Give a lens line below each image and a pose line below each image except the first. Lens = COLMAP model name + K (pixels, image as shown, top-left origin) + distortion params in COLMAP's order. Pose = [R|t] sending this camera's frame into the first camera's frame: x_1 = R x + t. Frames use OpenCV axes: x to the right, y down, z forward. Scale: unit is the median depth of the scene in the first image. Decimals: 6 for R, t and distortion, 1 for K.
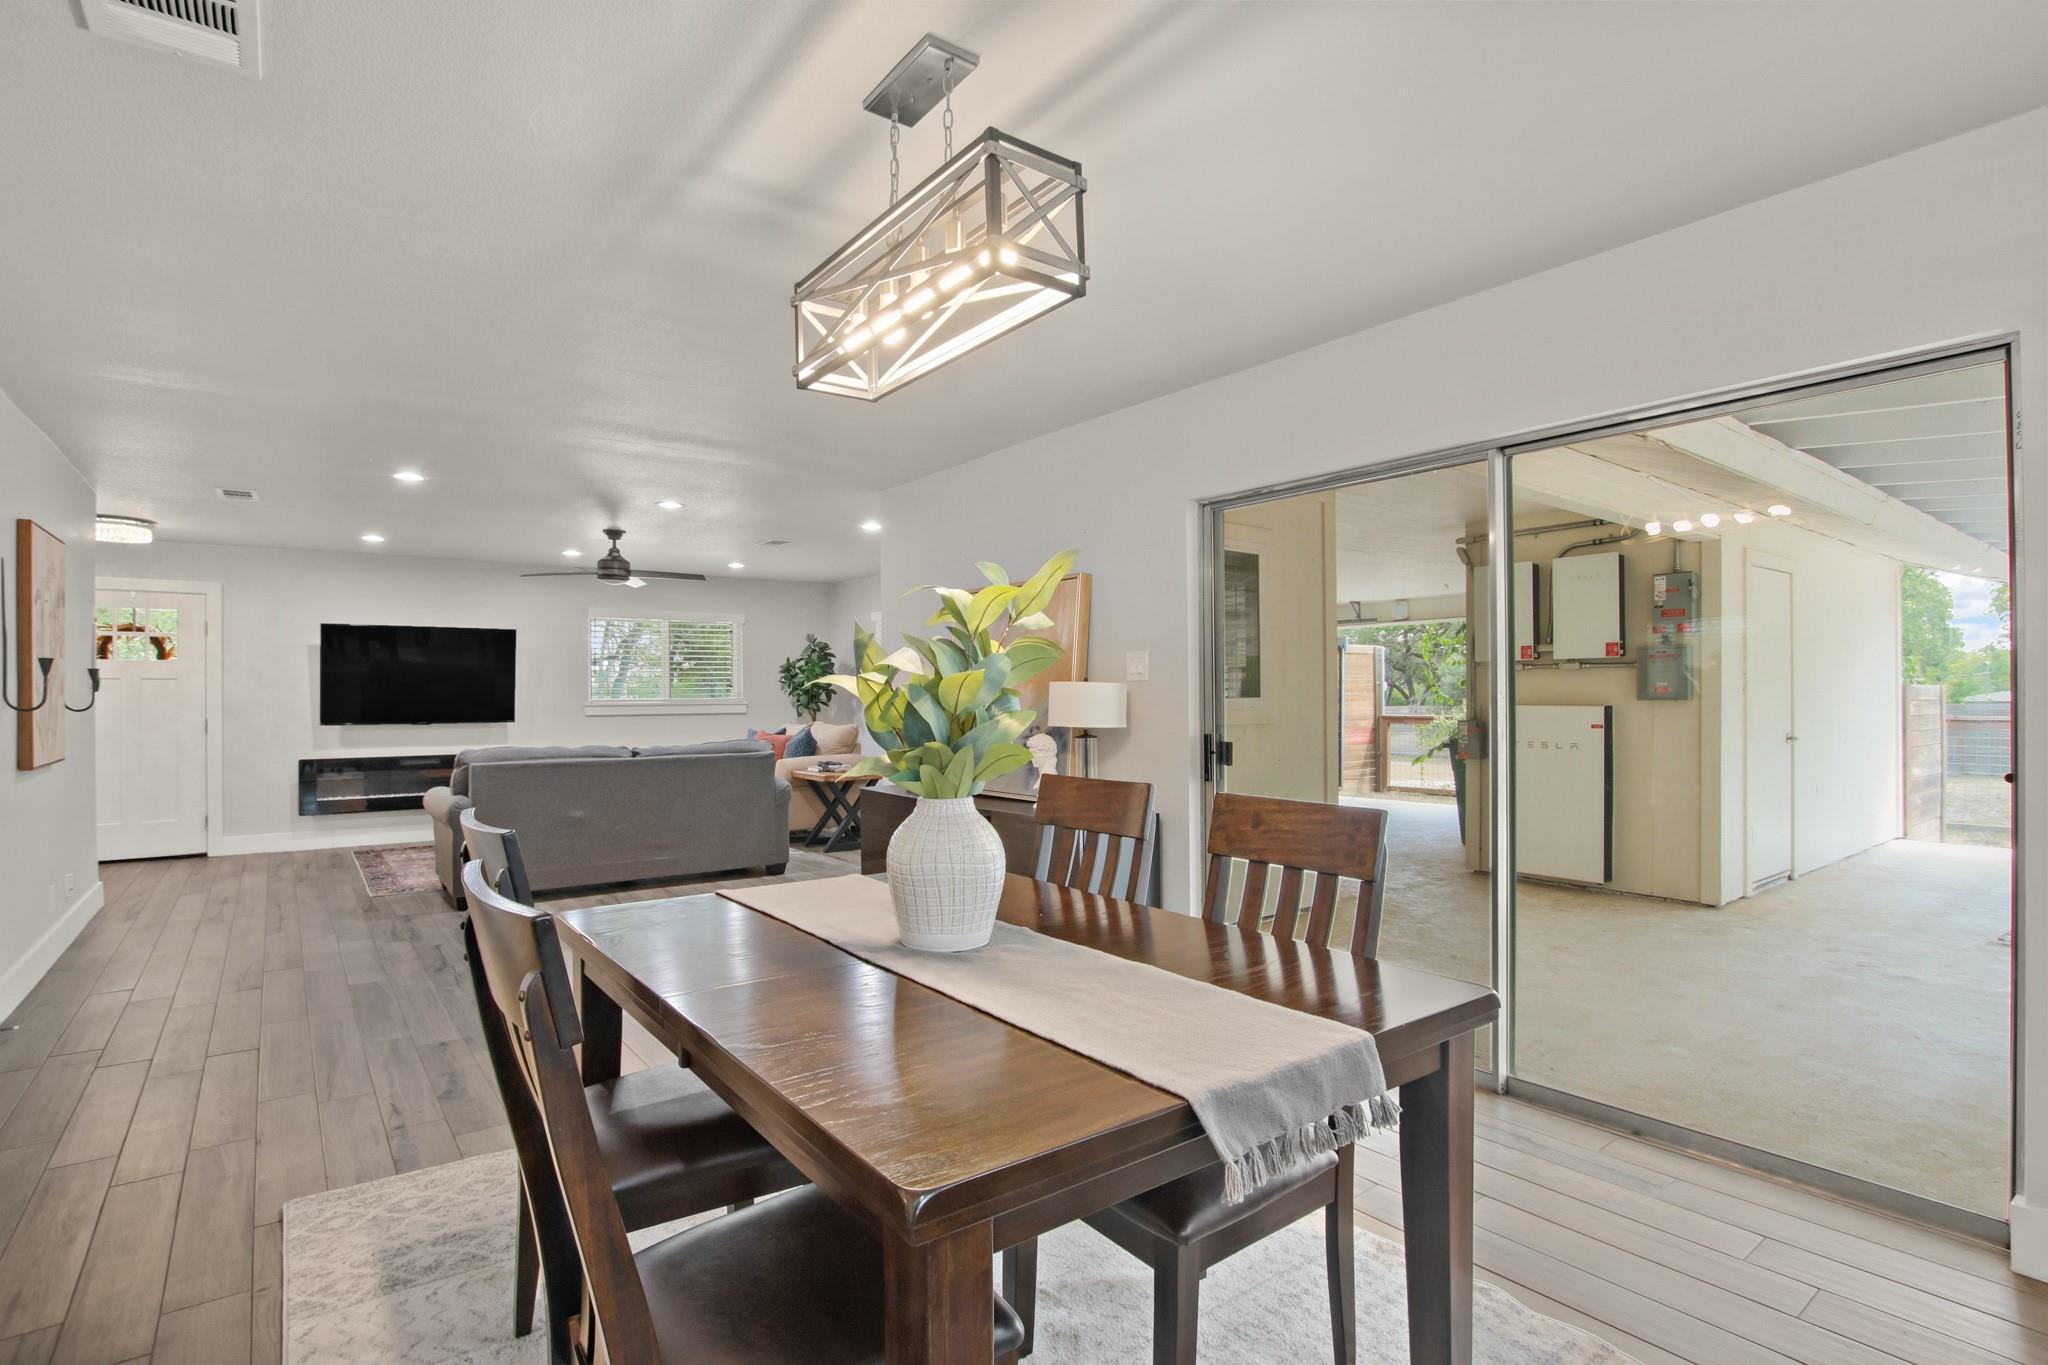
lens RADIAL K [[1030.9, 0, 1033.5], [0, 1030.9, 691.4], [0, 0, 1]] dist [-0.033533, 0.005223]
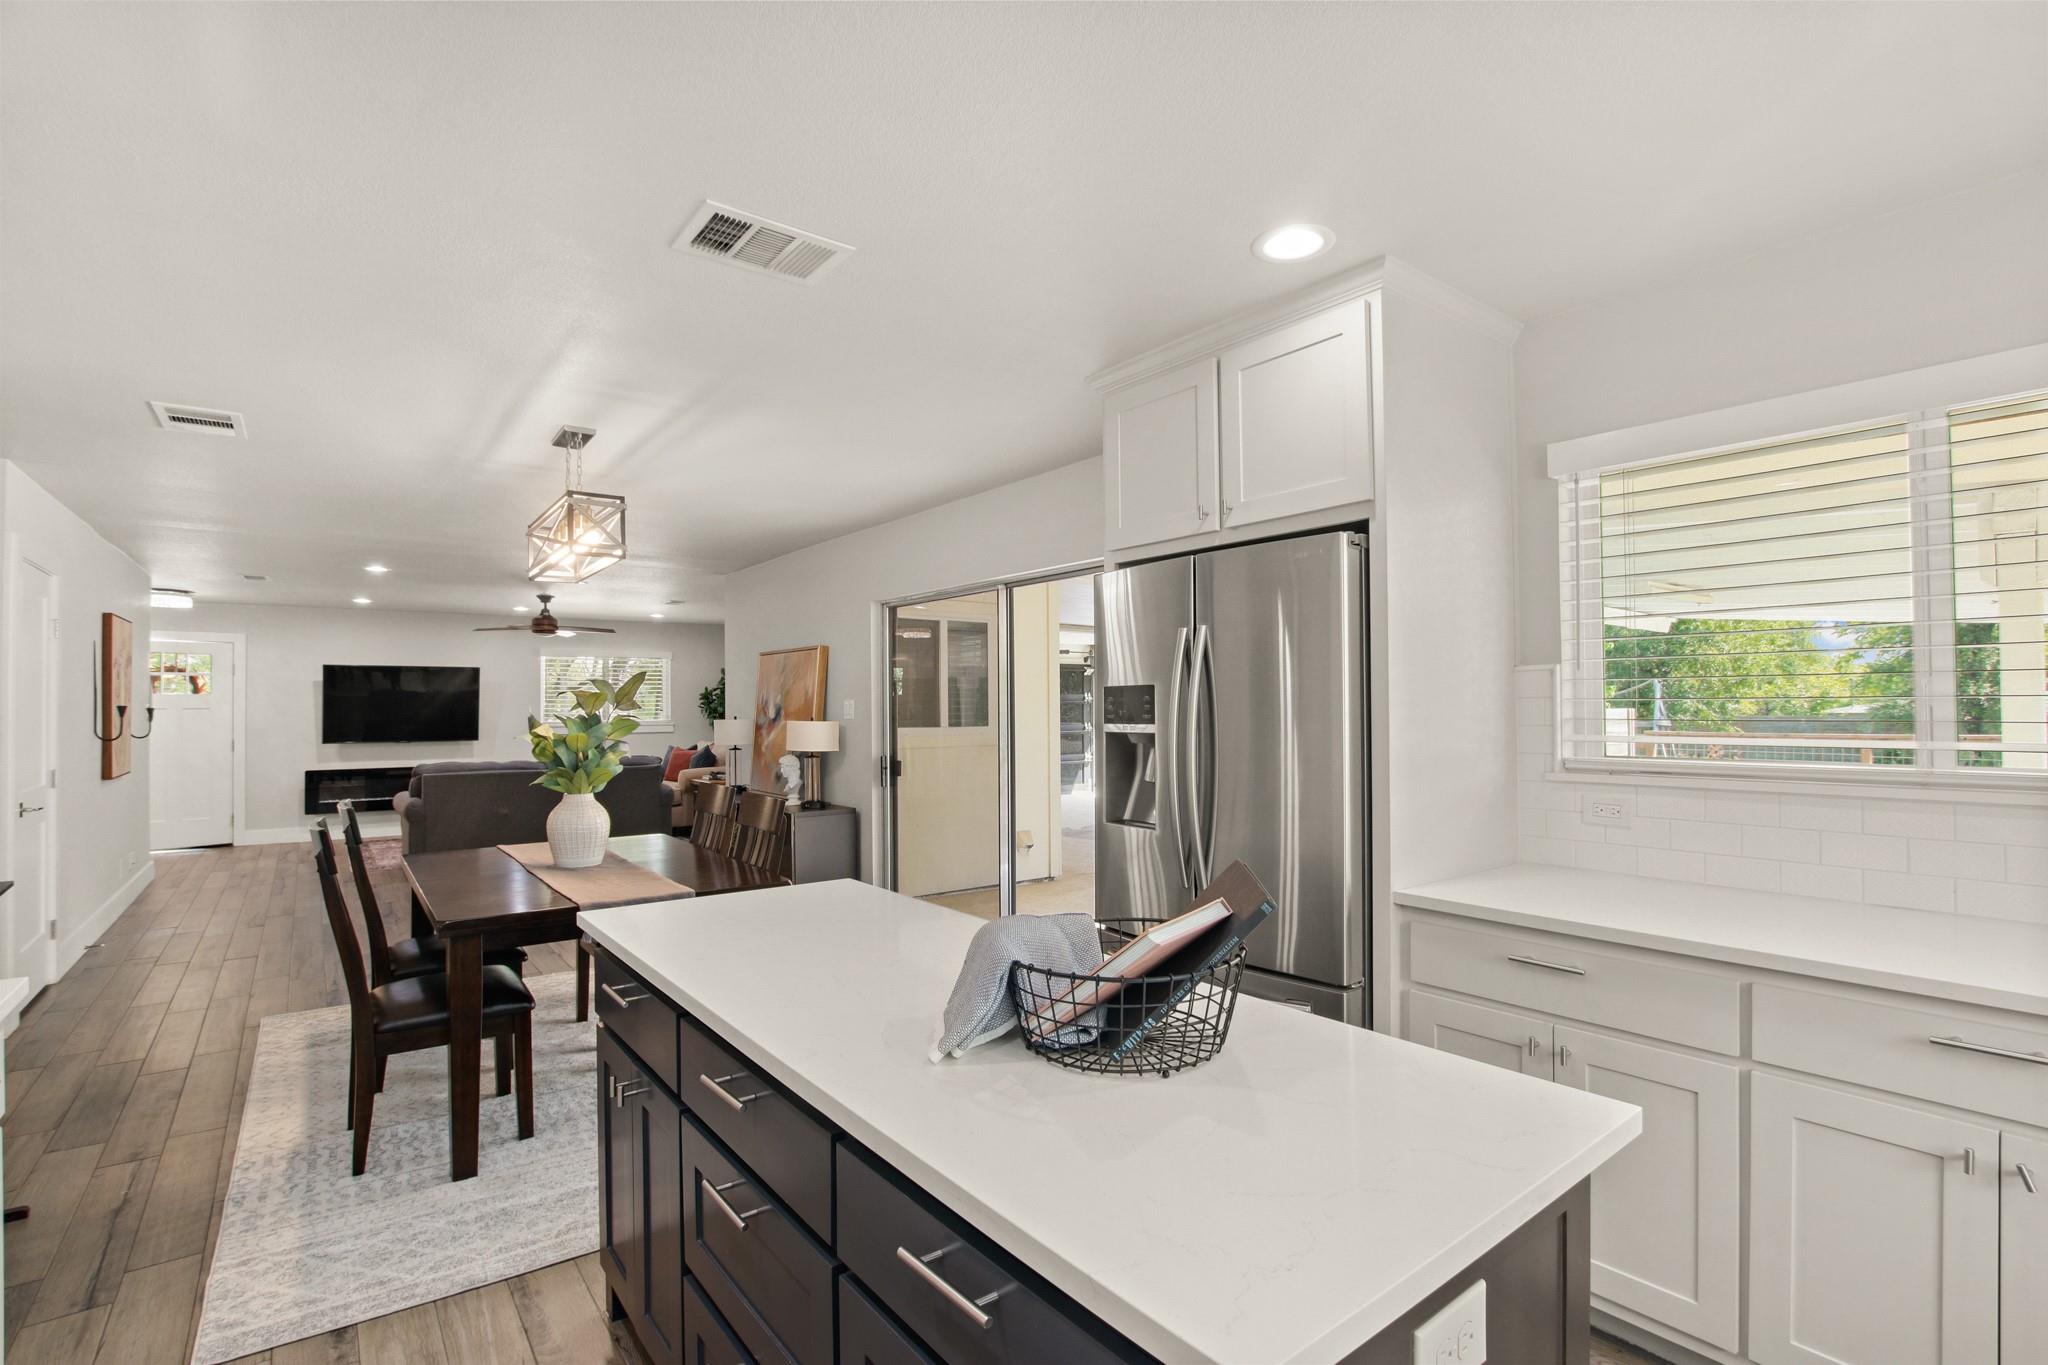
lens RADIAL K [[975.1, 0, 1031.8], [0, 975.1, 691.5], [0, 0, 1]] dist [-0.025910, 0.000091]
pose [[0.999993, -0.001379, 0.003602, 0.261568], [0.001418, 0.999940, -0.010858, -0.025097], [-0.003586, 0.010863, 0.999935, -0.301207]]
